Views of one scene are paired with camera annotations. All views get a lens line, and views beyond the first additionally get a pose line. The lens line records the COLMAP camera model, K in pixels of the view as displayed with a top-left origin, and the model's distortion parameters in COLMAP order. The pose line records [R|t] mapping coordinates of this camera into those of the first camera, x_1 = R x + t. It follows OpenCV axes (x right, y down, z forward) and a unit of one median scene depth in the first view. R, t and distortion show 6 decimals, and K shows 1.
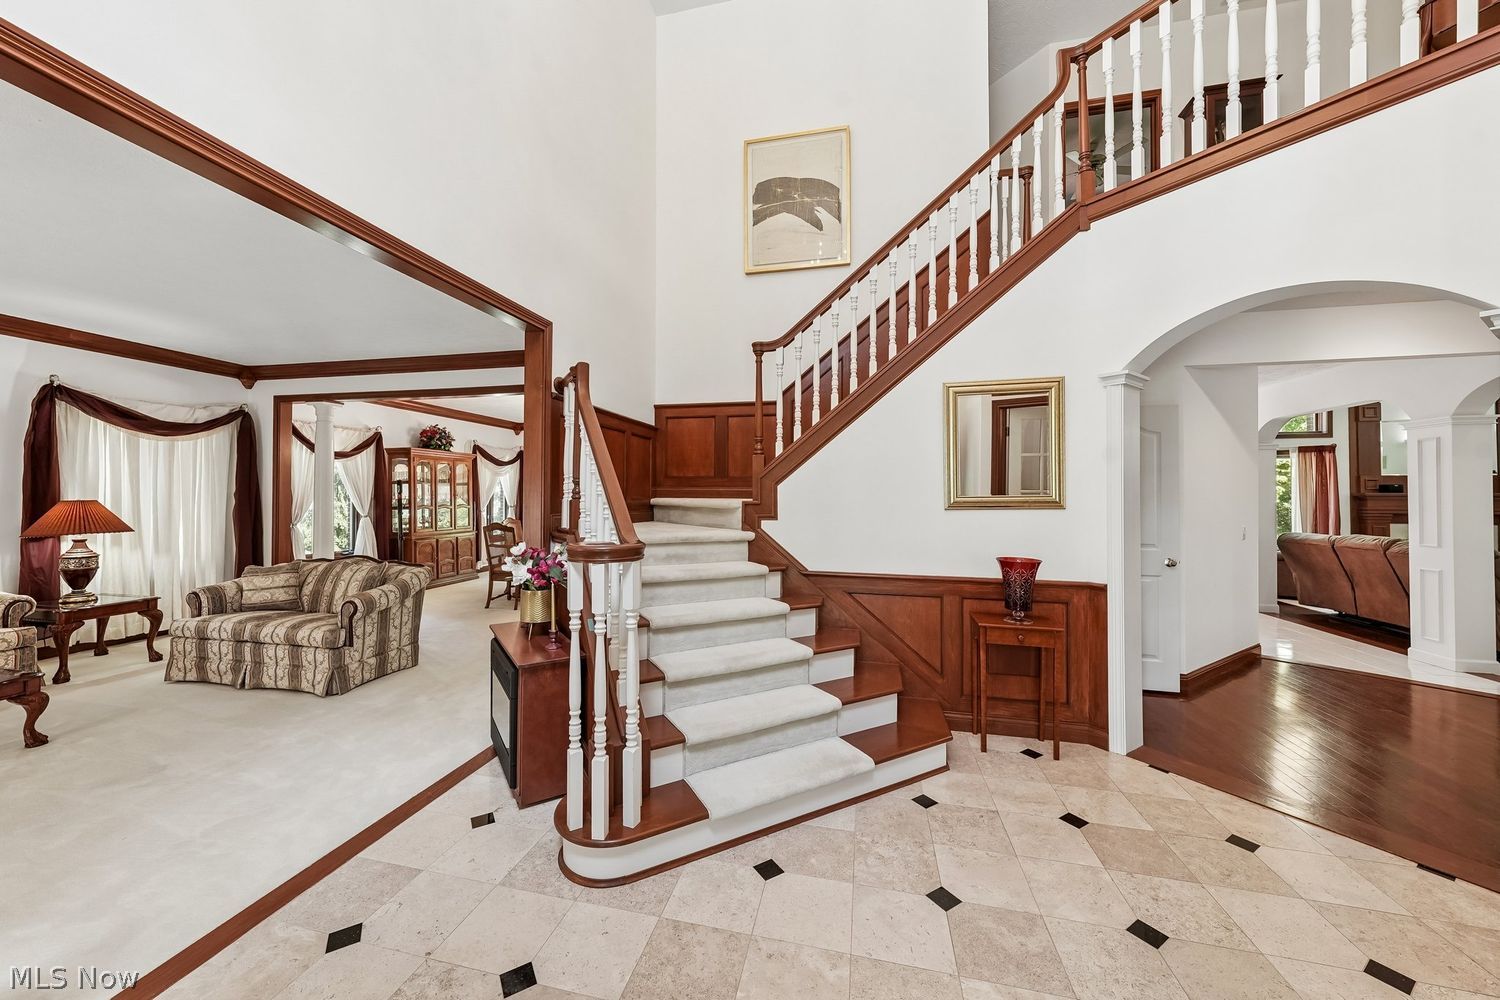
lens RADIAL K [[537.5, 0, 744.6], [0, 537.5, 488.3], [0, 0, 1]] dist [0.006626, 0.000071]
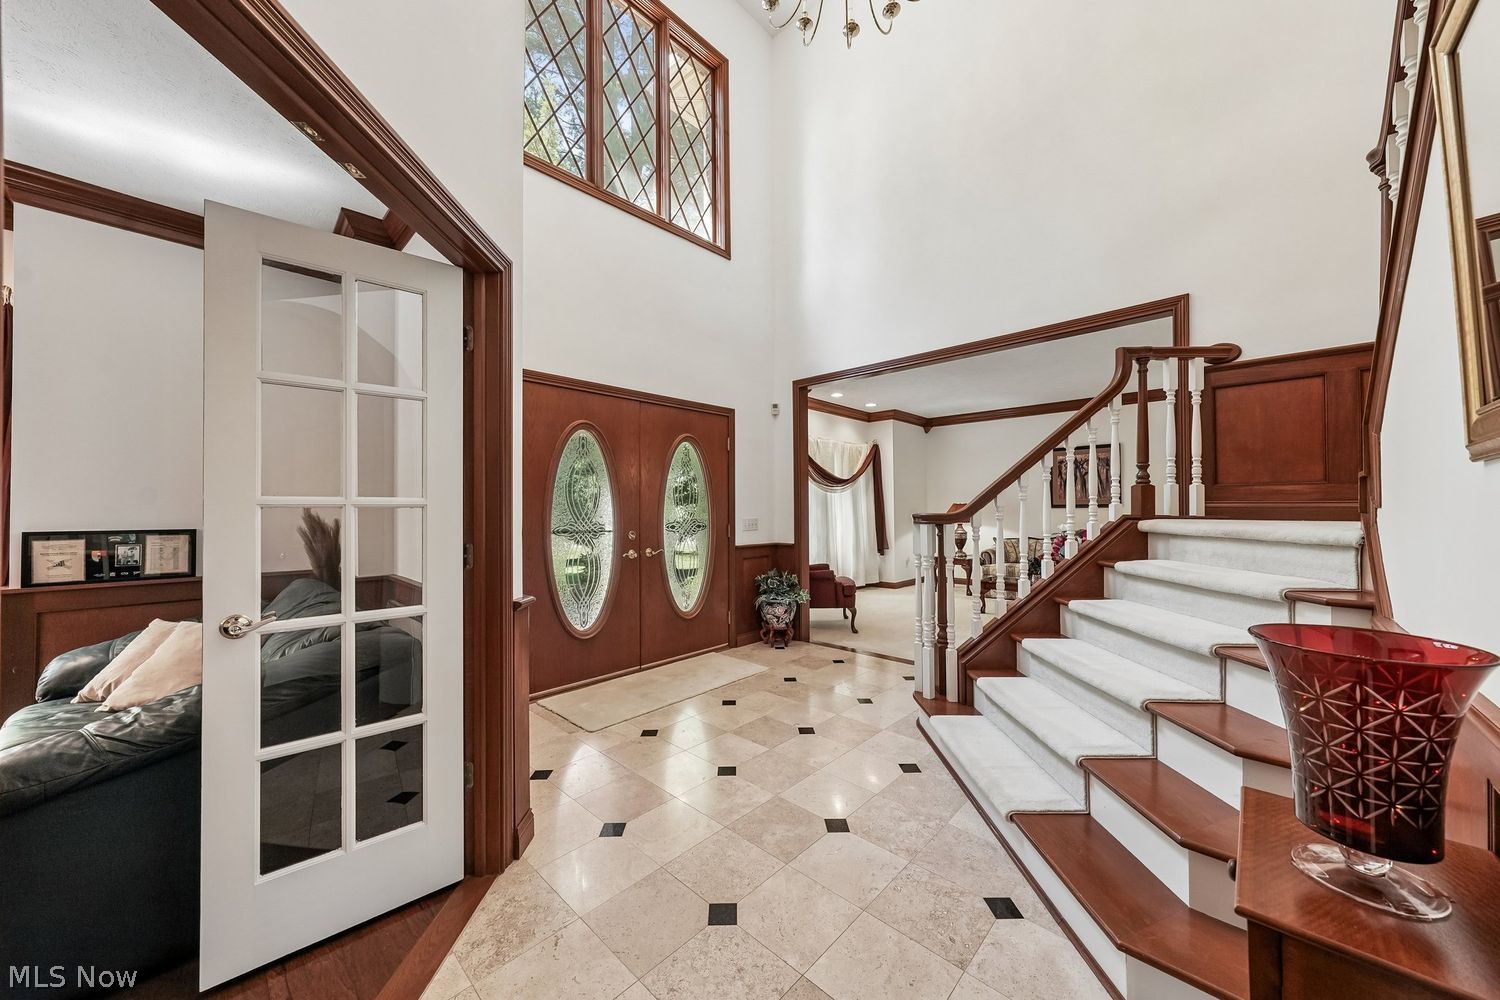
lens RADIAL K [[535.0, 0, 750.9], [0, 535.0, 507.9], [0, 0, 1]] dist [-0.000221, 0.000158]
pose [[-0.509920, -0.005497, -0.860204, 0.624084], [0.012202, 0.999833, -0.013622, 0.048414], [0.860135, -0.017442, -0.509768, 0.624775]]
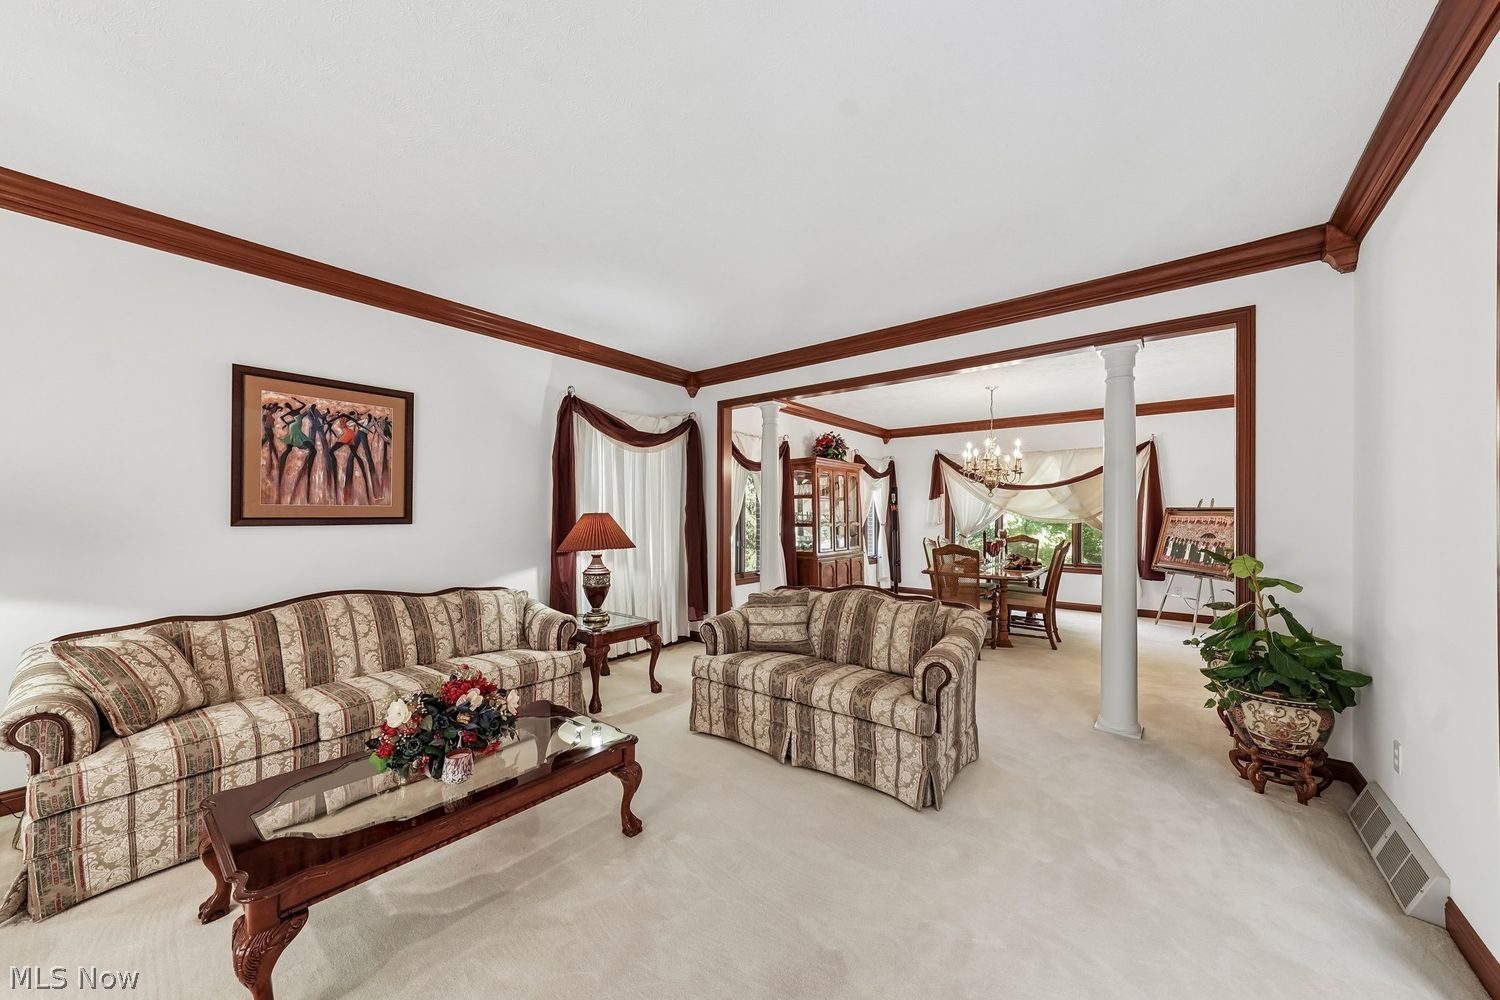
lens RADIAL K [[535.0, 0, 750.9], [0, 535.0, 507.9], [0, 0, 1]] dist [-0.000221, 0.000158]
pose [[0.898200, -0.010635, -0.439458, -0.573890], [0.009512, 0.999943, -0.004758, 0.019689], [0.439483, 0.000093, 0.898251, 0.283093]]
